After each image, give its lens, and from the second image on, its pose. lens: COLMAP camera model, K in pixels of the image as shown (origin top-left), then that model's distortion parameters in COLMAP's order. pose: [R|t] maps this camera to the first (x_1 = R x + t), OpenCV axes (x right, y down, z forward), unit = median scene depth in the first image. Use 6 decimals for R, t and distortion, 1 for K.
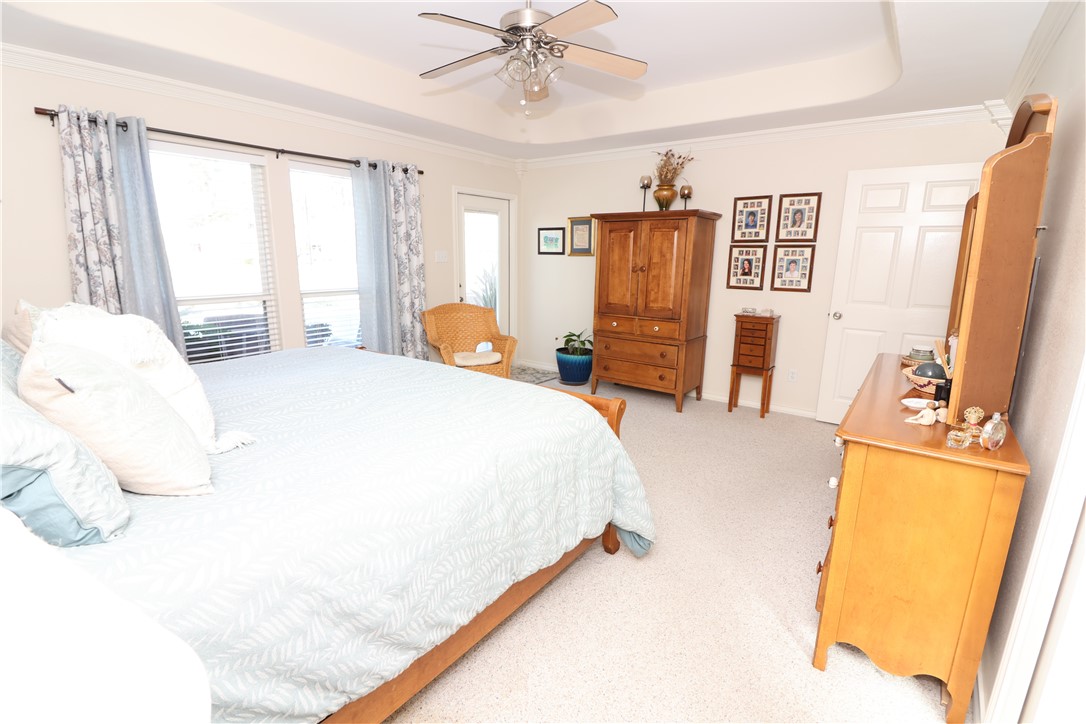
lens RADIAL K [[504.6, 0, 543.0], [0, 504.6, 360.3], [0, 0, 1]] dist [-0.000503, -0.009734]
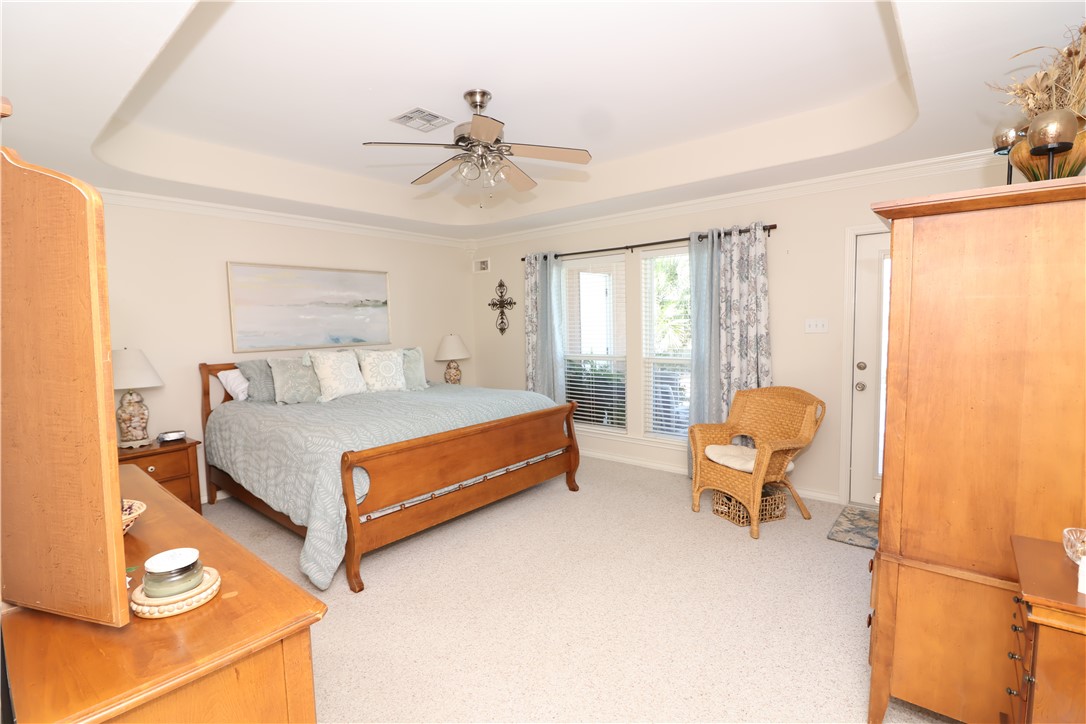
lens RADIAL K [[504.6, 0, 543.5], [0, 504.6, 360.8], [0, 0, 1]] dist [-0.000503, -0.009734]
pose [[-0.046048, 0.063238, -0.996936, 0.676855], [-0.189231, 0.979372, 0.070864, -0.195257], [0.980852, 0.191915, -0.033131, 0.875469]]
